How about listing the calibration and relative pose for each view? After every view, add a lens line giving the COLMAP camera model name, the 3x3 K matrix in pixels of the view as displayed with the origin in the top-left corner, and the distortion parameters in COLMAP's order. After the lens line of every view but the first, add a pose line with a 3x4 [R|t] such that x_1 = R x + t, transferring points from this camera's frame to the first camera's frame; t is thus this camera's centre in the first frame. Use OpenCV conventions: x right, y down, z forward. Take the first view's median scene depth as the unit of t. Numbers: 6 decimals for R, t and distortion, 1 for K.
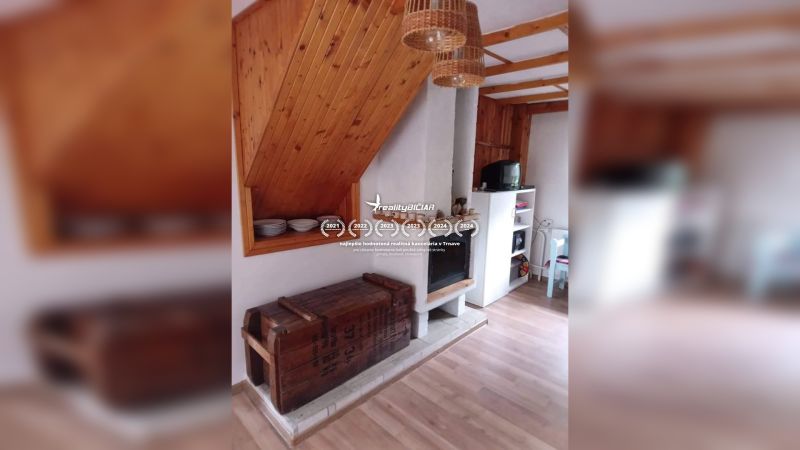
lens RADIAL K [[329.5, 0, 403.0], [0, 329.5, 224.3], [0, 0, 1]] dist [0.000778, 0.000024]
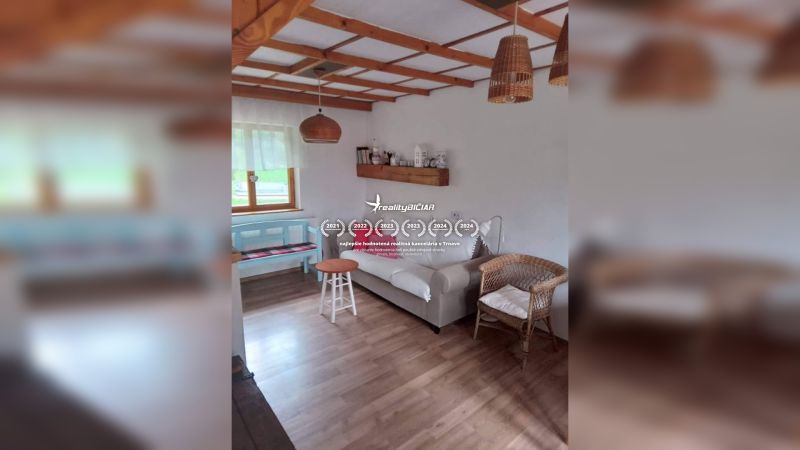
lens RADIAL K [[329.5, 0, 403.0], [0, 329.5, 224.3], [0, 0, 1]] dist [0.000778, 0.000024]
pose [[0.124872, -0.206588, 0.970427, -0.392642], [0.167214, 0.968474, 0.184655, -0.092655], [-0.977981, 0.139210, 0.155479, 0.431812]]
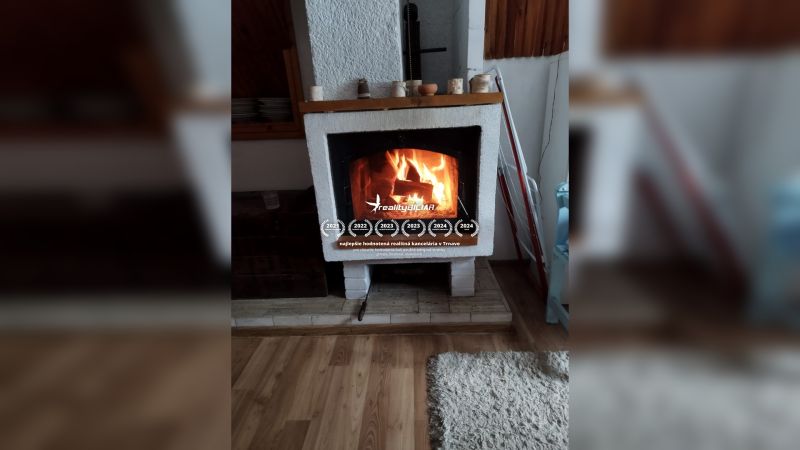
lens RADIAL K [[329.5, 0, 403.0], [0, 329.5, 224.3], [0, 0, 1]] dist [0.000778, 0.000024]
pose [[0.674011, 0.220369, -0.705086, 0.459920], [-0.071128, 0.969394, 0.234983, 0.039328], [0.735289, -0.108230, 0.669056, 0.562227]]
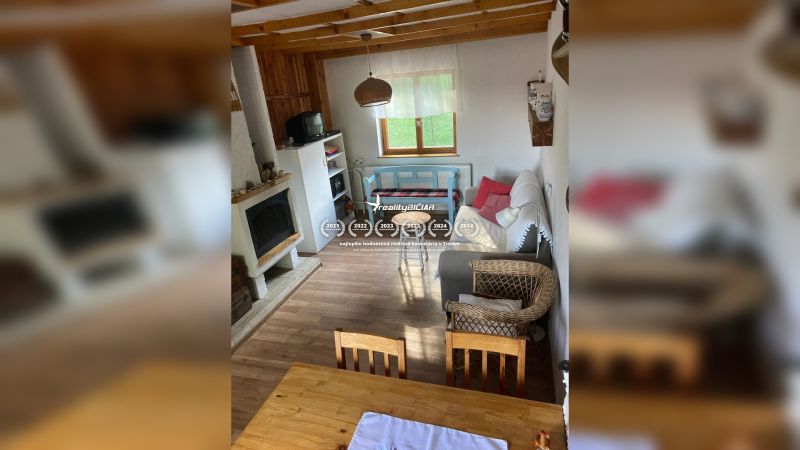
lens RADIAL K [[355.8, 0, 400.0], [0, 355.8, 225.0], [0, 0, 1]] dist [0.002304, 0.000090]
pose [[0.876539, -0.261184, 0.404304, 0.034311], [0.183985, 0.957995, 0.219991, -0.059970], [-0.444780, -0.118445, 0.887774, -0.210257]]
